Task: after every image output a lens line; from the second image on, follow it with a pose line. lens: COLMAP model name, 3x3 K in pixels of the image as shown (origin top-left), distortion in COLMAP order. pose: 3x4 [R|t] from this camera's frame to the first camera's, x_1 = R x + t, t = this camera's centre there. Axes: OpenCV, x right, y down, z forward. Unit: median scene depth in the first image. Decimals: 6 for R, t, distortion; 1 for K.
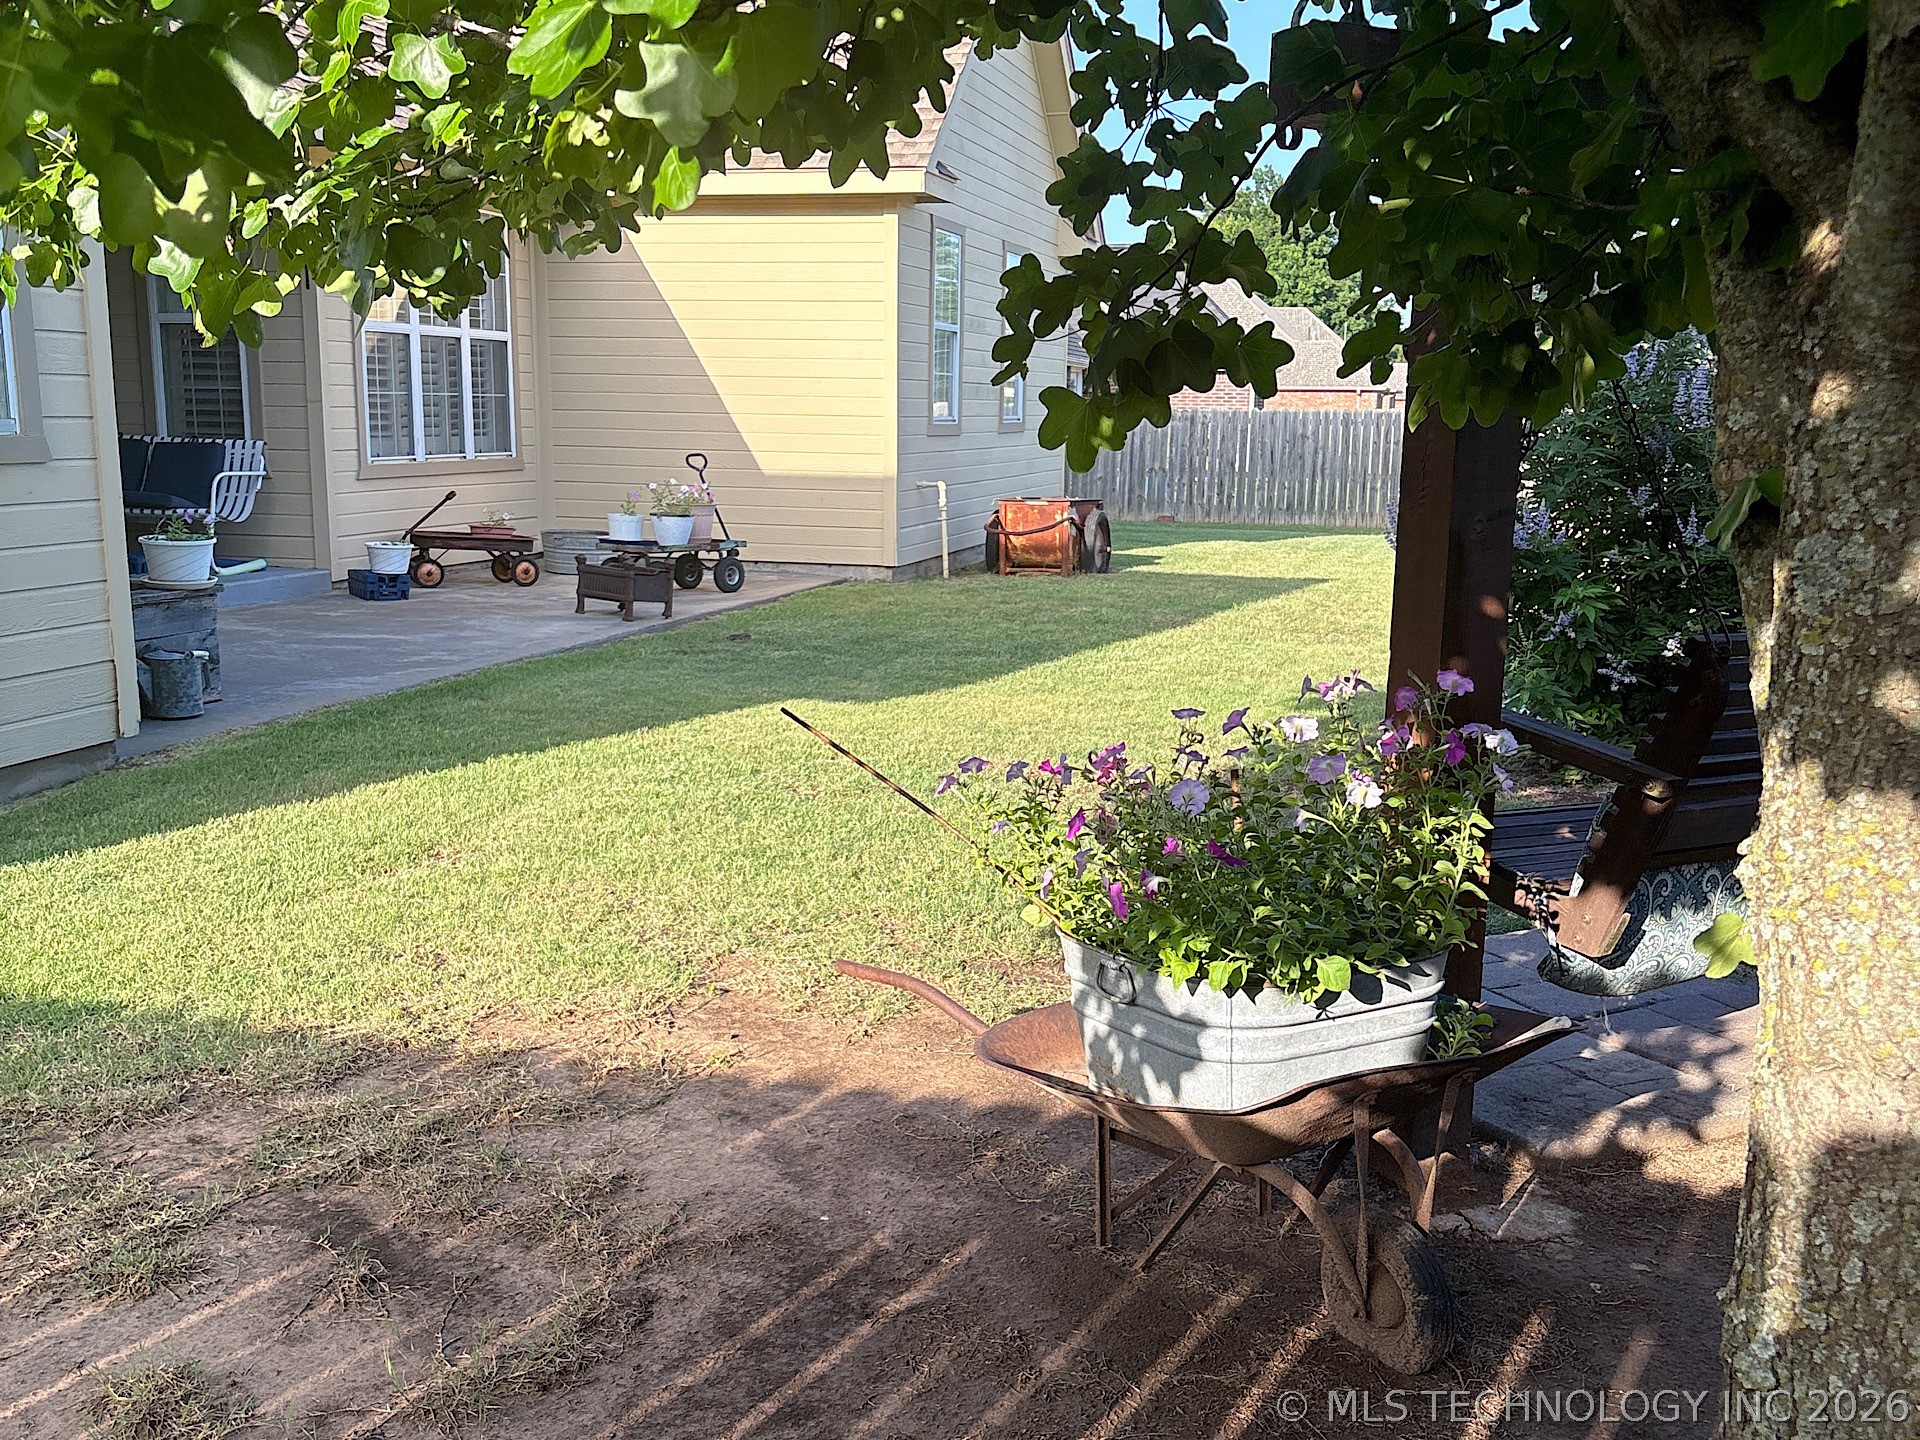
lens RADIAL K [[1908.6, 0, 960.0], [0, 1908.6, 720.0], [0, 0, 1]] dist [-0.003336, -0.005834]
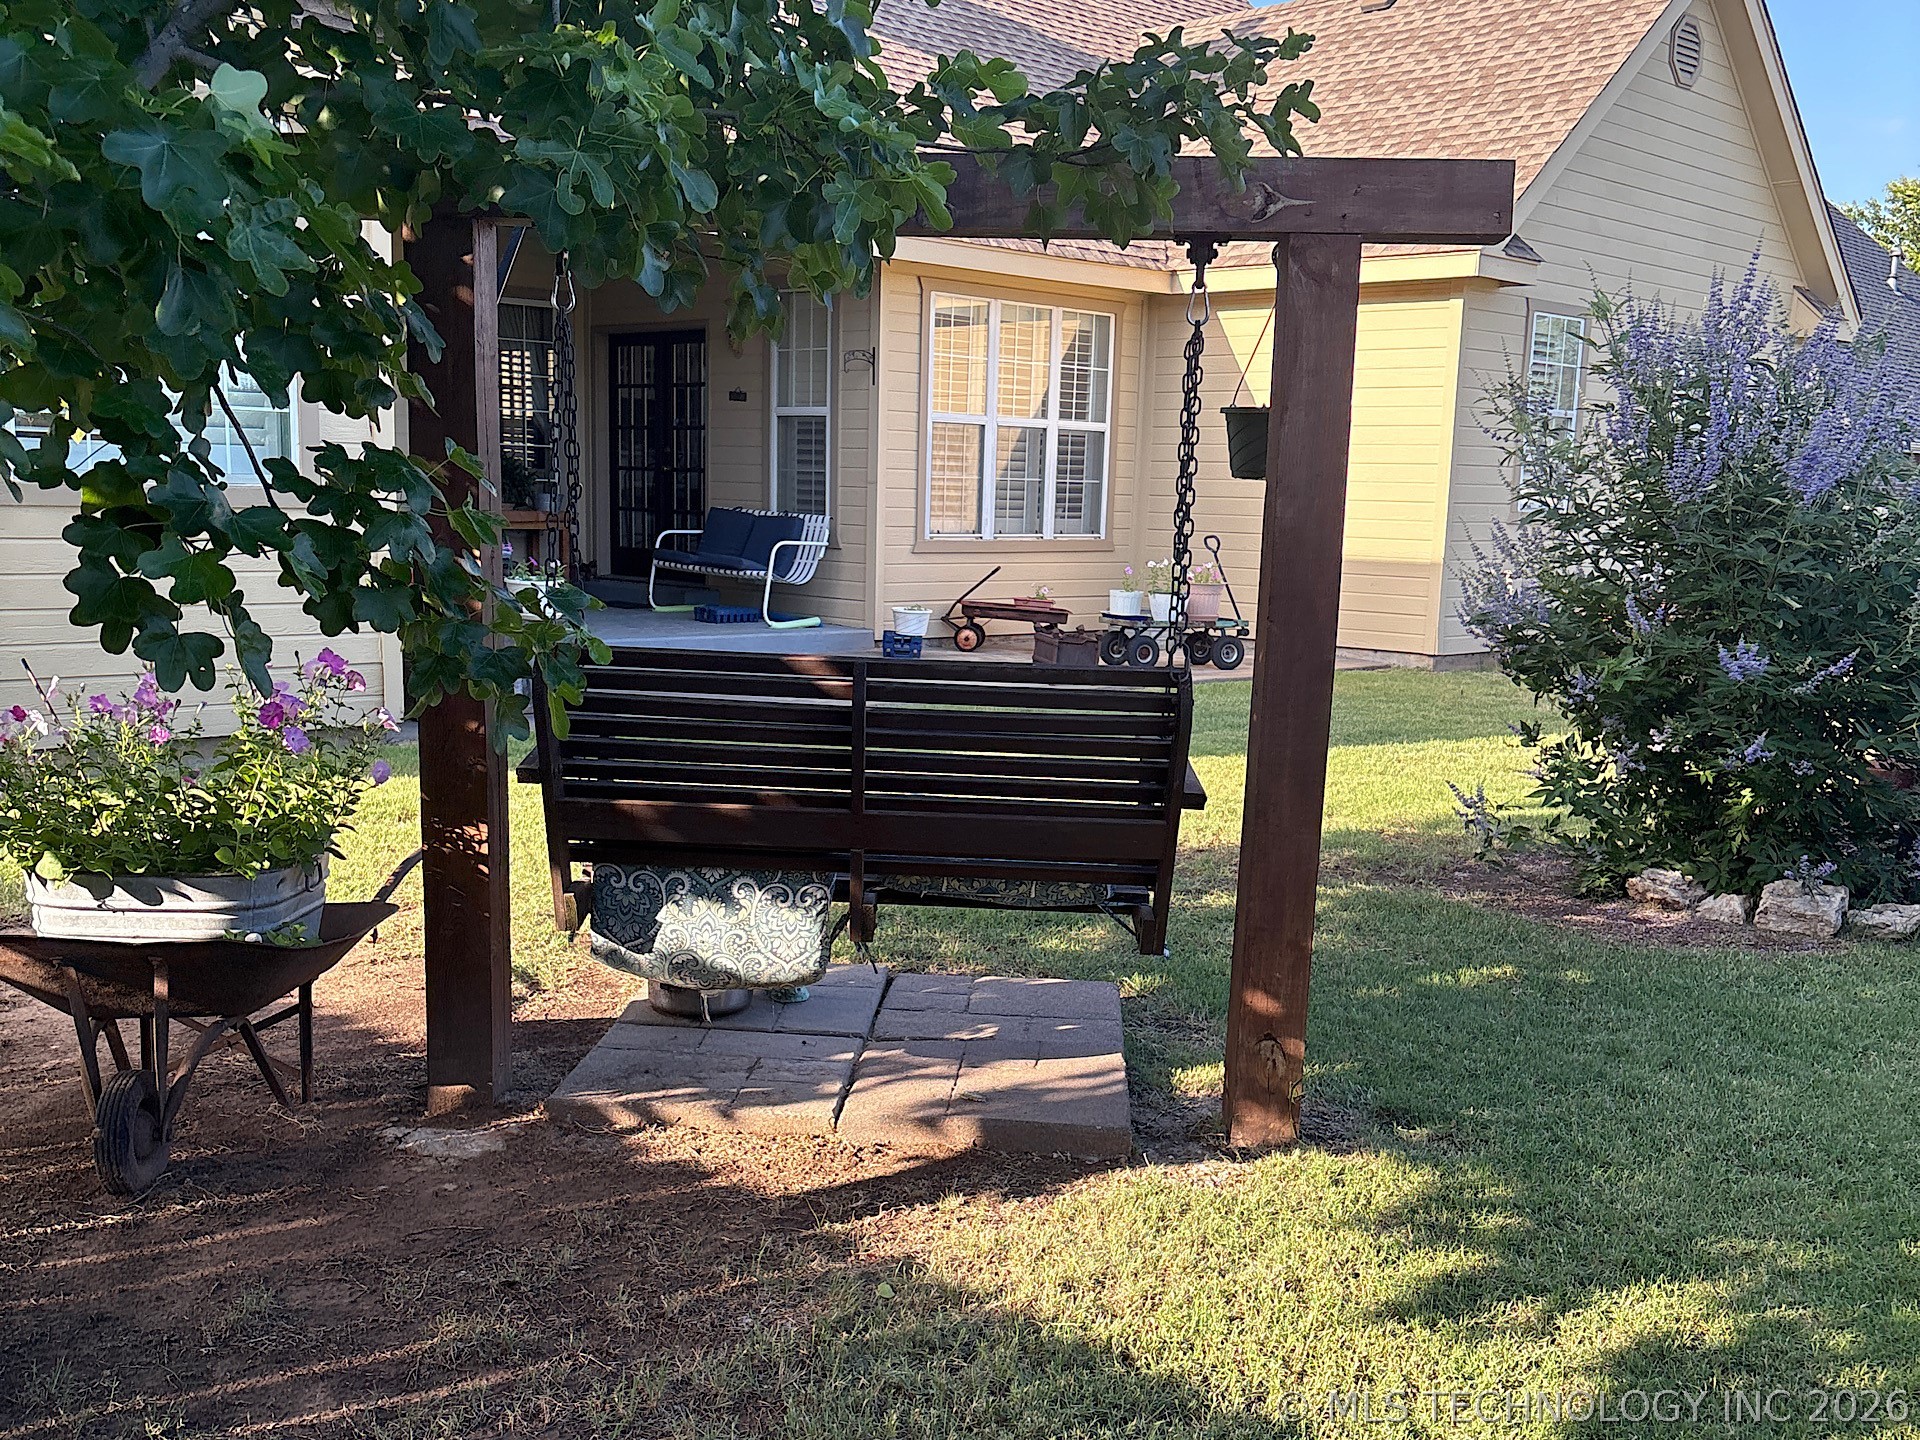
lens RADIAL K [[1908.6, 0, 960.0], [0, 1908.6, 720.0], [0, 0, 1]] dist [-0.003336, -0.005834]
pose [[0.865076, 0.066331, -0.497236, 0.283504], [-0.092007, 0.995384, -0.027288, 0.002353], [0.493131, 0.069356, 0.867186, 0.034438]]
